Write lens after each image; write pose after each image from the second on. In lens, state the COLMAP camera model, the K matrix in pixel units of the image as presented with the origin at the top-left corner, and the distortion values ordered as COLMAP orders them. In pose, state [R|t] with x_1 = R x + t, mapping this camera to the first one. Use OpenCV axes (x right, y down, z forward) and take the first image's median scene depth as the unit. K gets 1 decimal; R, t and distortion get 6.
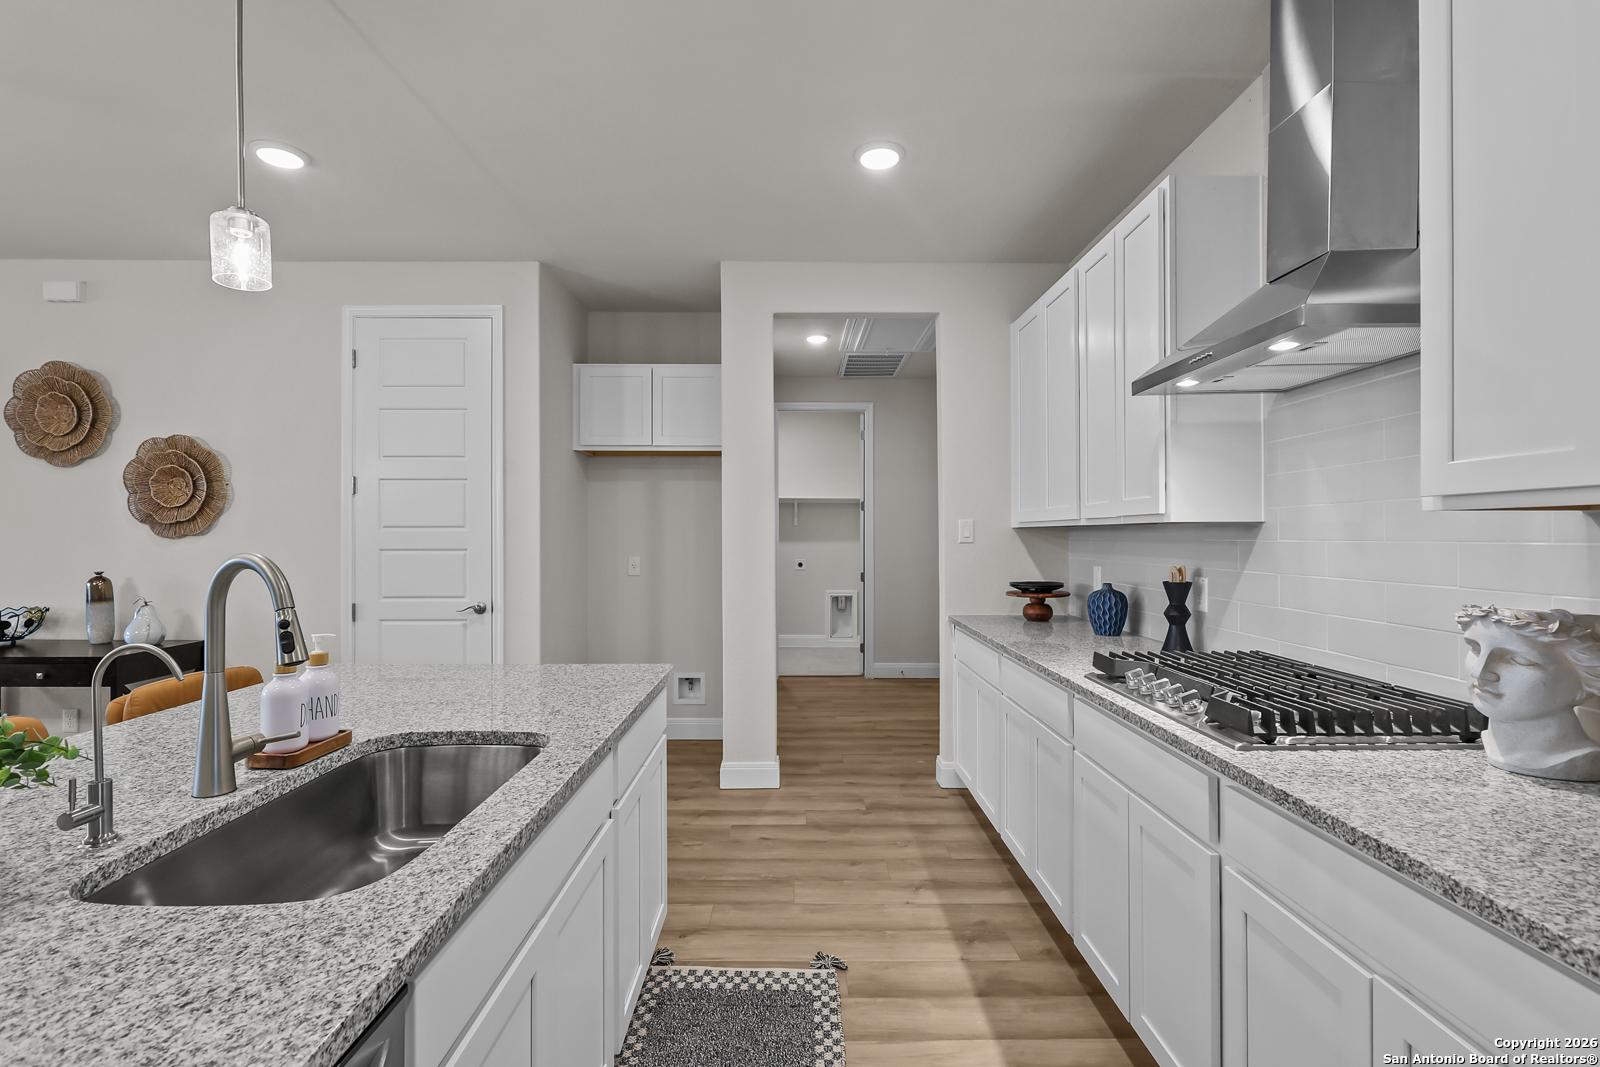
lens RADIAL K [[746.8, 0, 805.3], [0, 746.8, 534.6], [0, 0, 1]] dist [-0.002151, 0.000747]
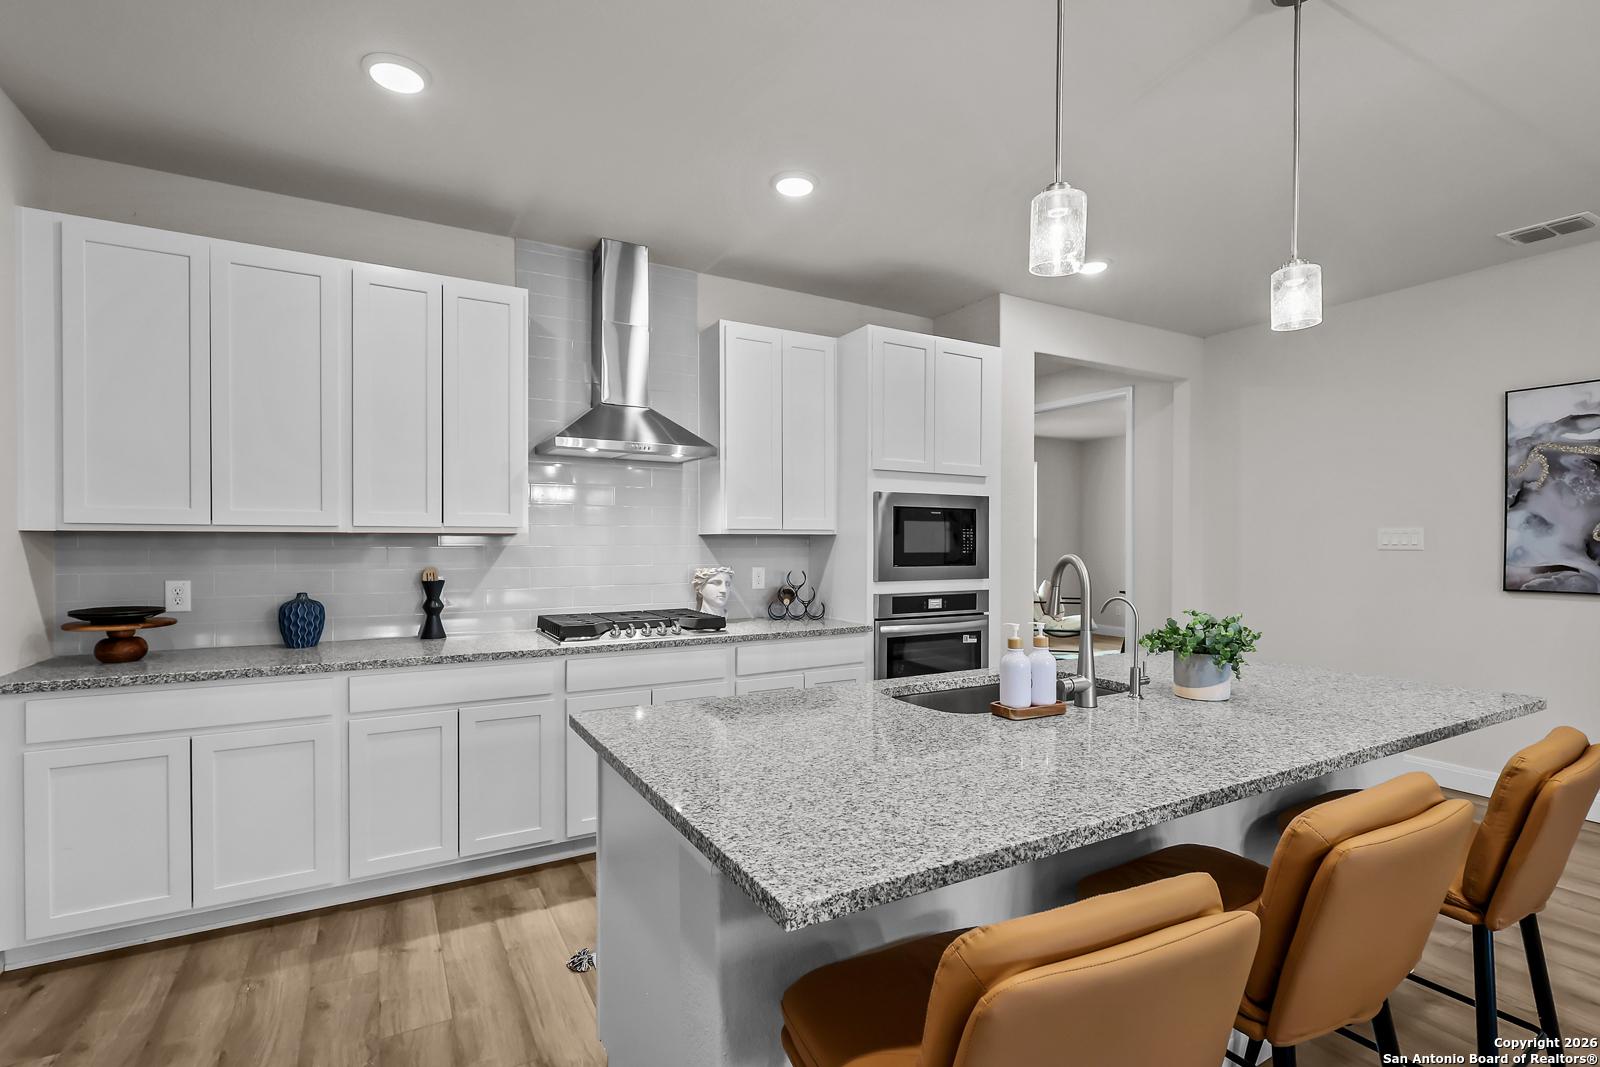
lens RADIAL K [[746.8, 0, 800.5], [0, 746.8, 539.6], [0, 0, 1]] dist [-0.002151, 0.000747]
pose [[-0.480355, 0.002549, 0.877070, -0.867117], [0.002825, 0.999995, -0.001359, -0.001377], [-0.877069, 0.001825, -0.480360, 1.050947]]
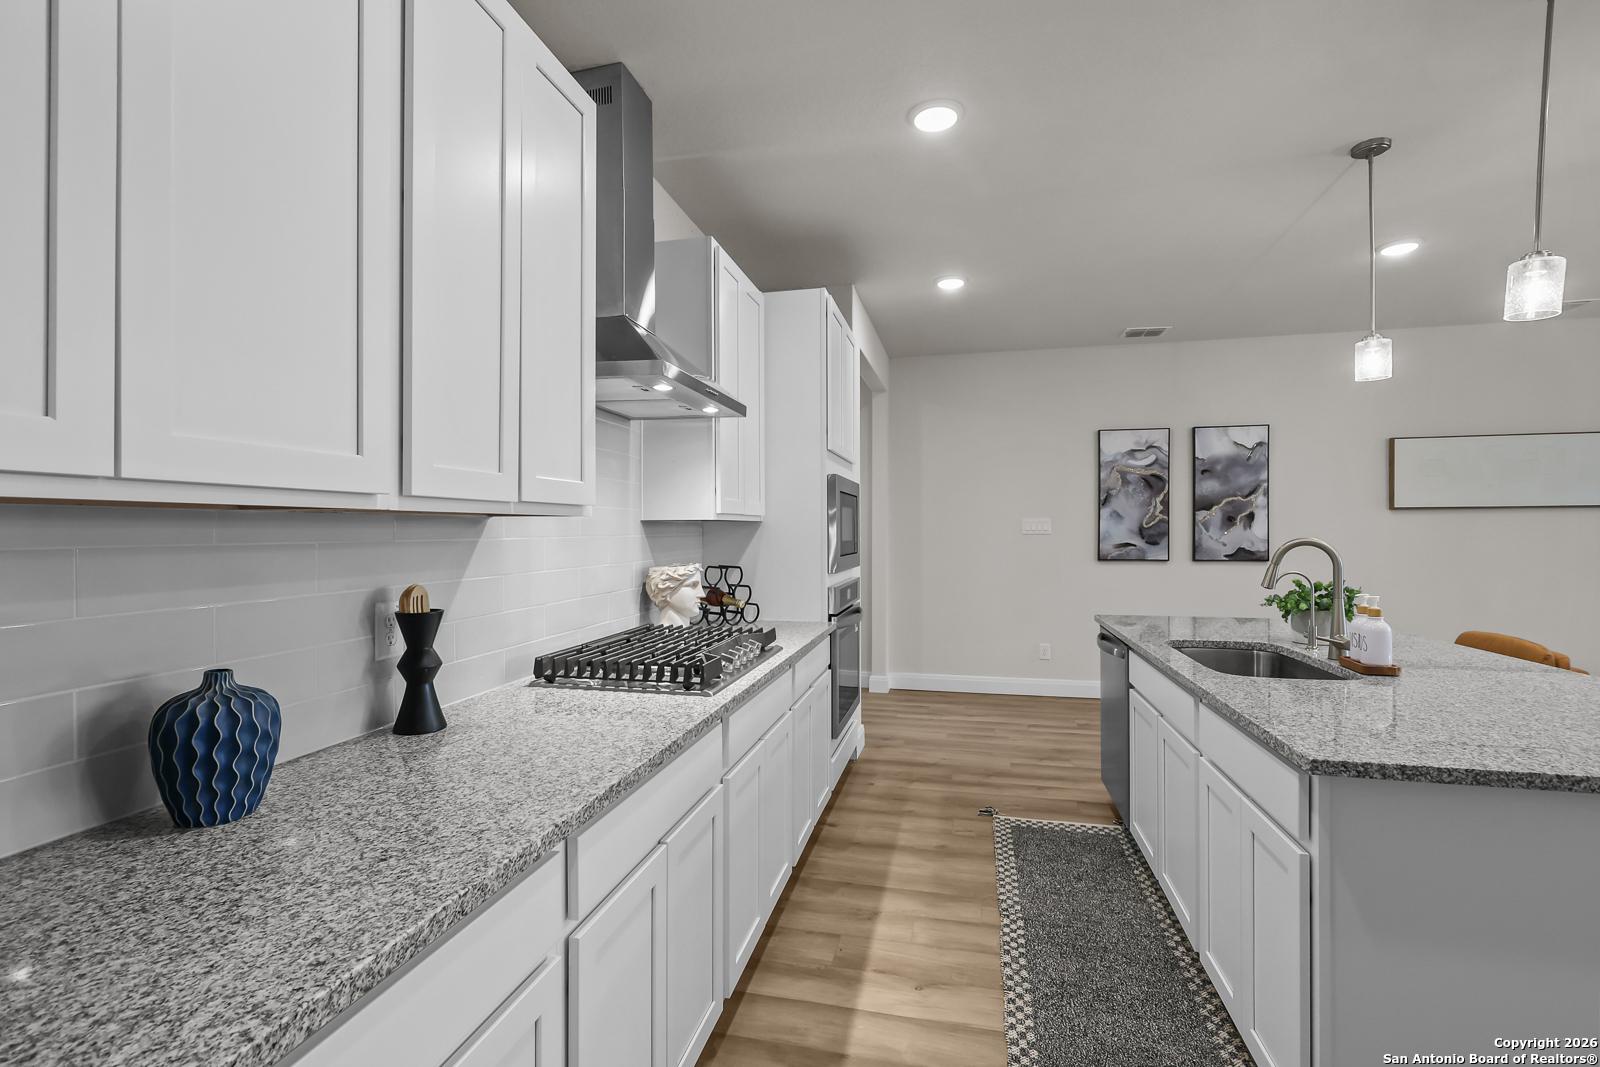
lens RADIAL K [[746.8, 0, 792.5], [0, 746.8, 528.6], [0, 0, 1]] dist [-0.002151, 0.000747]
pose [[-0.971684, 0.004036, 0.236249, 0.065608], [0.004739, 0.999986, 0.002408, -0.003538], [-0.236236, 0.003460, -0.971690, 1.501183]]
